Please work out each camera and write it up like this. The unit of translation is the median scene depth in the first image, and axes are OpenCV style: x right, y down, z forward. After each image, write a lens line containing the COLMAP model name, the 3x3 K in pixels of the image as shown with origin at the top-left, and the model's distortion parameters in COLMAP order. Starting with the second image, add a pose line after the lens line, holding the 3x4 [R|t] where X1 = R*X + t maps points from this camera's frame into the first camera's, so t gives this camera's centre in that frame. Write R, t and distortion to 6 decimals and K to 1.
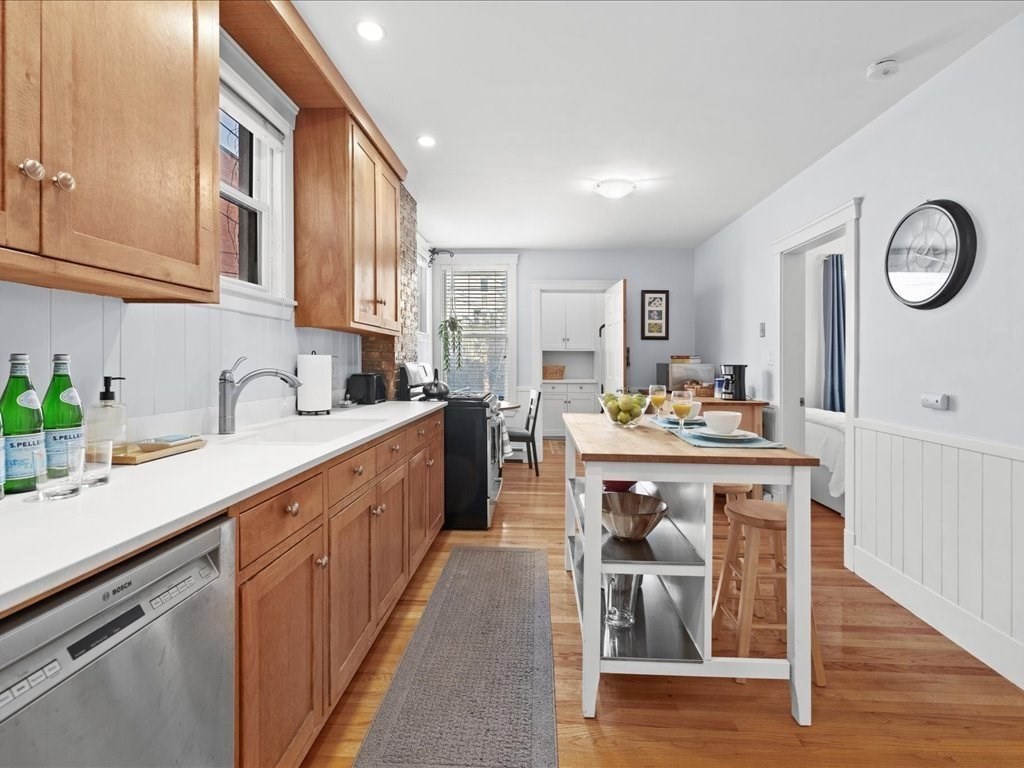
lens RADIAL K [[486.7, 0, 513.9], [0, 486.7, 374.5], [0, 0, 1]] dist [0.002174, -0.000014]
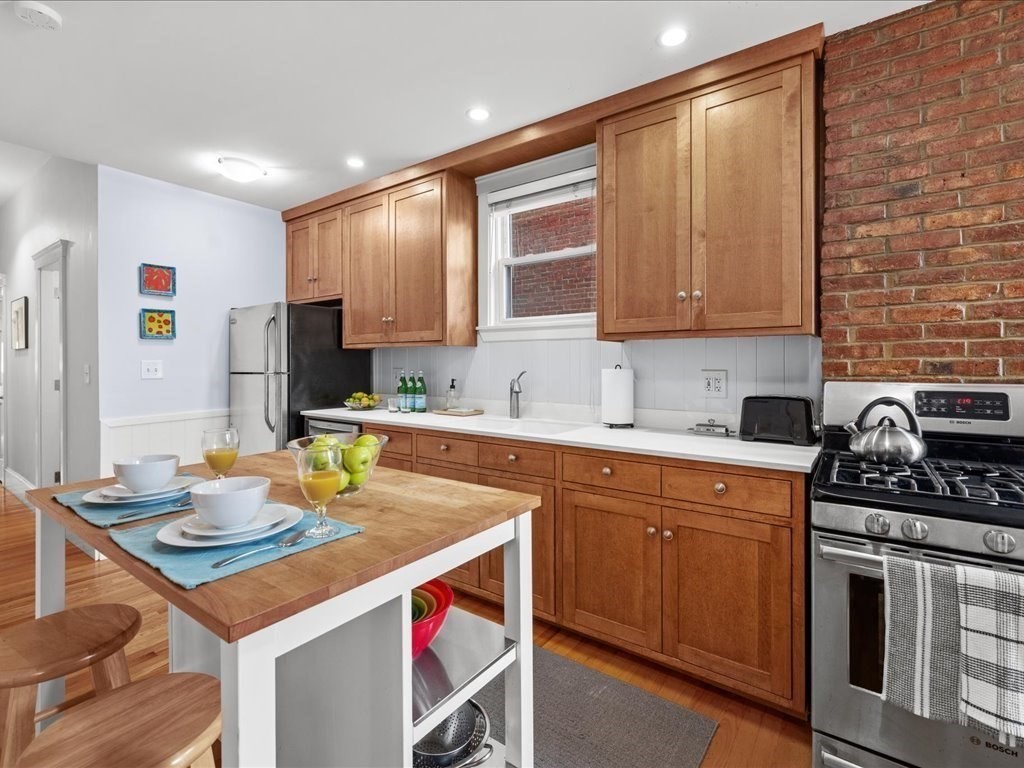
lens RADIAL K [[486.7, 0, 513.9], [0, 486.7, 374.5], [0, 0, 1]] dist [0.002174, -0.000014]
pose [[-0.545033, 0.012576, -0.838321, 0.594022], [-0.026261, 0.999141, 0.032061, -0.058402], [0.838003, 0.039489, -0.544234, 1.425715]]
